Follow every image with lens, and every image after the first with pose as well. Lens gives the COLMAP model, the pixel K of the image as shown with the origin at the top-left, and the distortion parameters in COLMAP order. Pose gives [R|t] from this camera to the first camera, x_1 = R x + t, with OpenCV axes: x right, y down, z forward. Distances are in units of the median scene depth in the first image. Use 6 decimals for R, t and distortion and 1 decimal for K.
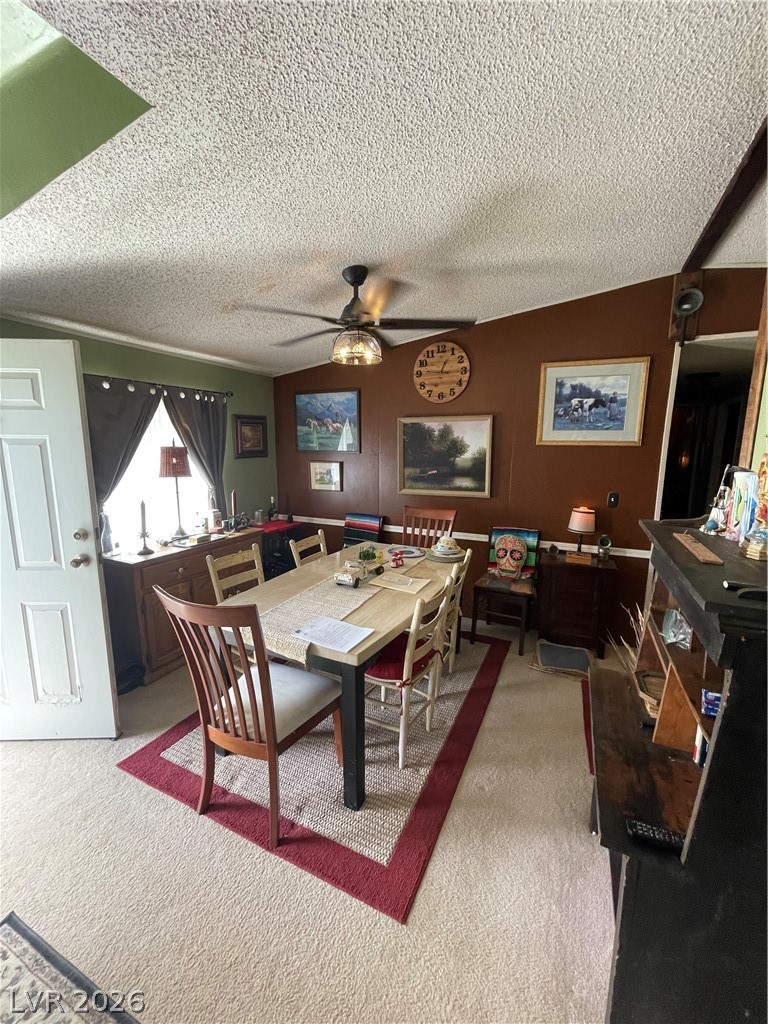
lens RADIAL K [[412.7, 0, 406.9], [0, 412.7, 514.1], [0, 0, 1]] dist [-0.003606, -0.000354]
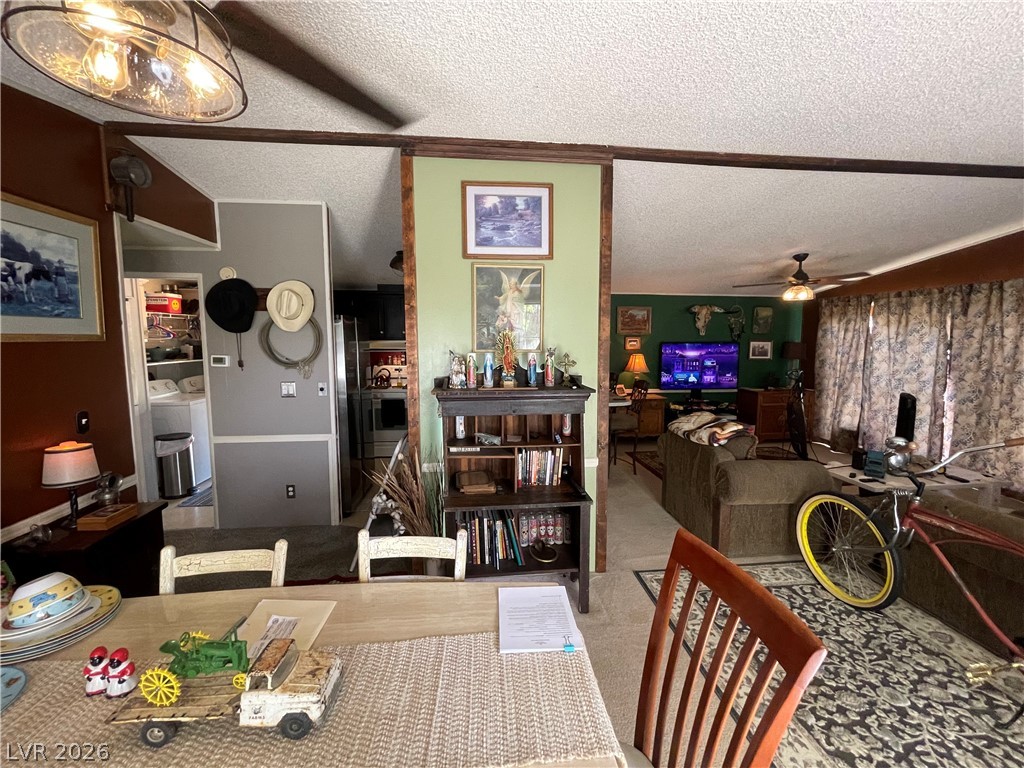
lens RADIAL K [[412.7, 0, 511.0], [0, 412.7, 378.0], [0, 0, 1]] dist [-0.003606, -0.000354]
pose [[-0.476630, -0.099228, 0.873486, -0.407979], [0.132261, 0.974206, 0.182840, -0.134250], [-0.869098, 0.202675, -0.451212, 0.688705]]
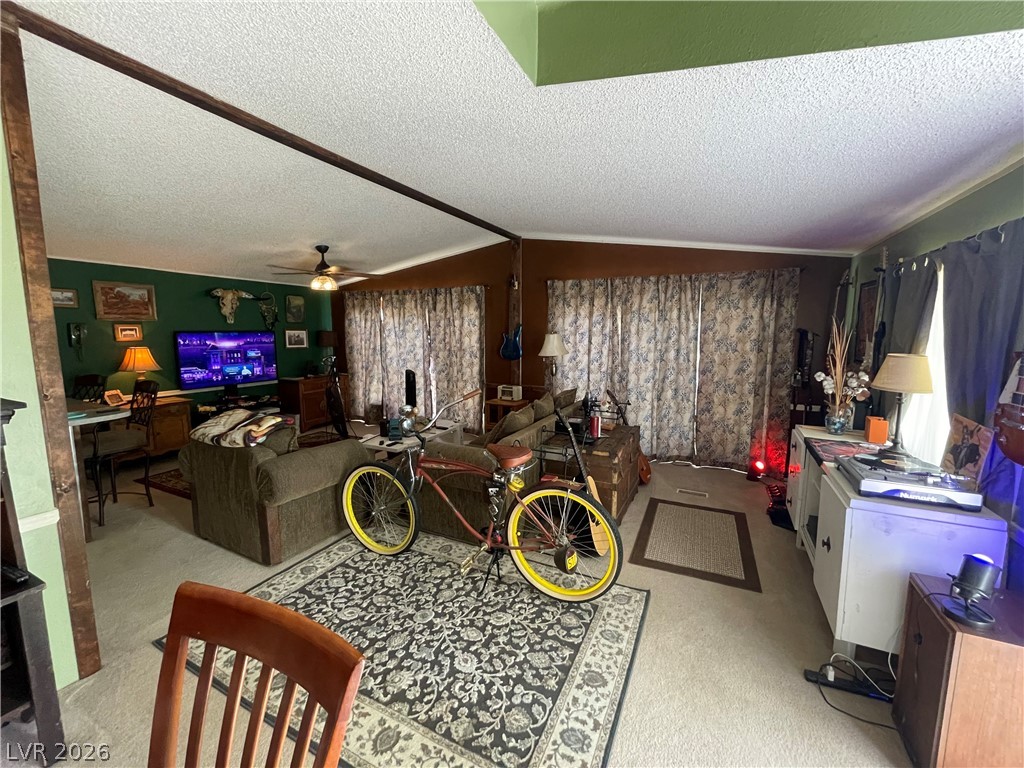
lens RADIAL K [[412.7, 0, 512.3], [0, 412.7, 378.3], [0, 0, 1]] dist [-0.003606, -0.000354]
pose [[-0.998080, -0.024913, 0.056710, -0.387221], [-0.008542, 0.962161, 0.272349, -0.109776], [-0.061349, 0.271342, -0.960526, 0.614911]]
